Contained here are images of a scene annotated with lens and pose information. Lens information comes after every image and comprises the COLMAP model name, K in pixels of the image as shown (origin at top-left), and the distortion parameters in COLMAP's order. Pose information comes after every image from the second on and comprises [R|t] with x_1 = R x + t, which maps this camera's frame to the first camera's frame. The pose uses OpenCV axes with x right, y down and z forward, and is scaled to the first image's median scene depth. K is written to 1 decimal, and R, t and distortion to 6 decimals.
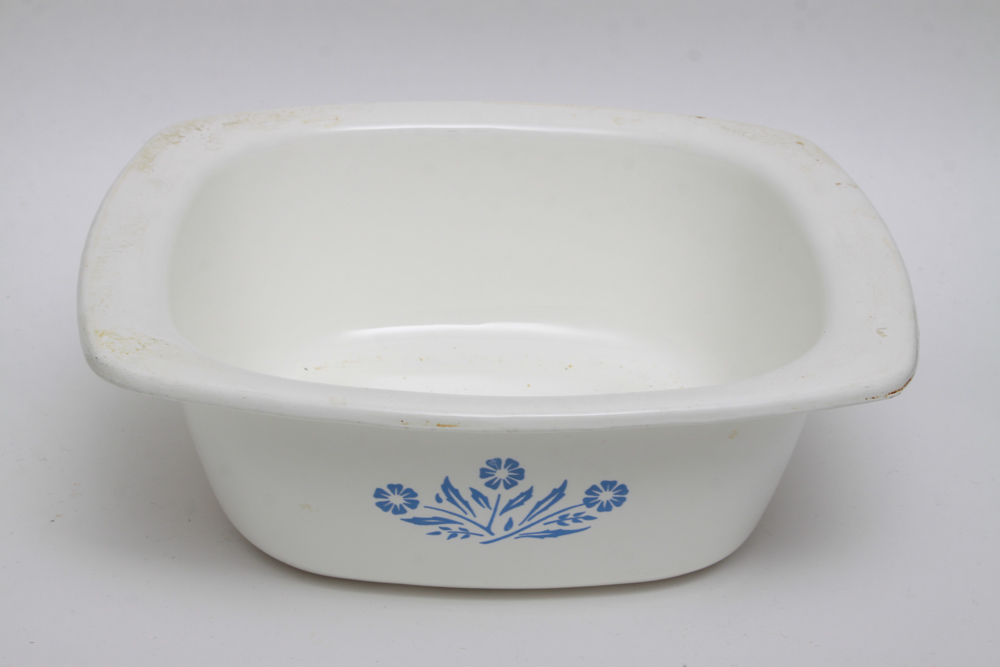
lens RADIAL K [[2256.7, 0, 502.5], [0, 2256.7, 333.4], [0, 0, 1]] dist [0.013944, 0.000000]
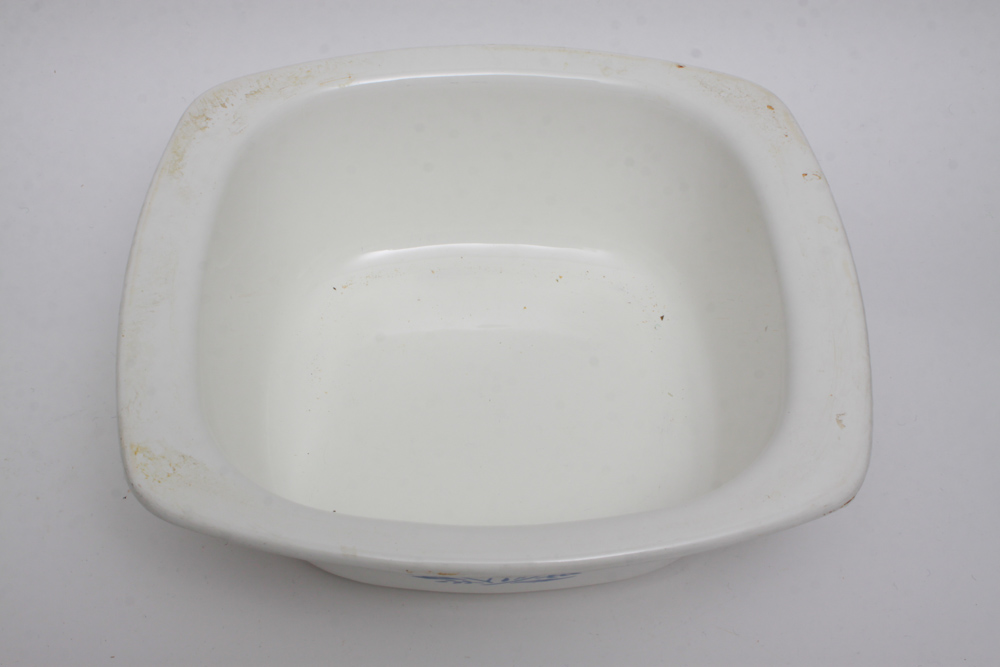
lens RADIAL K [[1454.6, 0, 496.3], [0, 1454.6, 333.6], [0, 0, 1]] dist [-0.058746, 0.000000]
pose [[0.999843, -0.005278, -0.016892, 0.009835], [0.012047, 0.902189, 0.431173, -0.301208], [0.012964, -0.431309, 0.902111, 0.325266]]
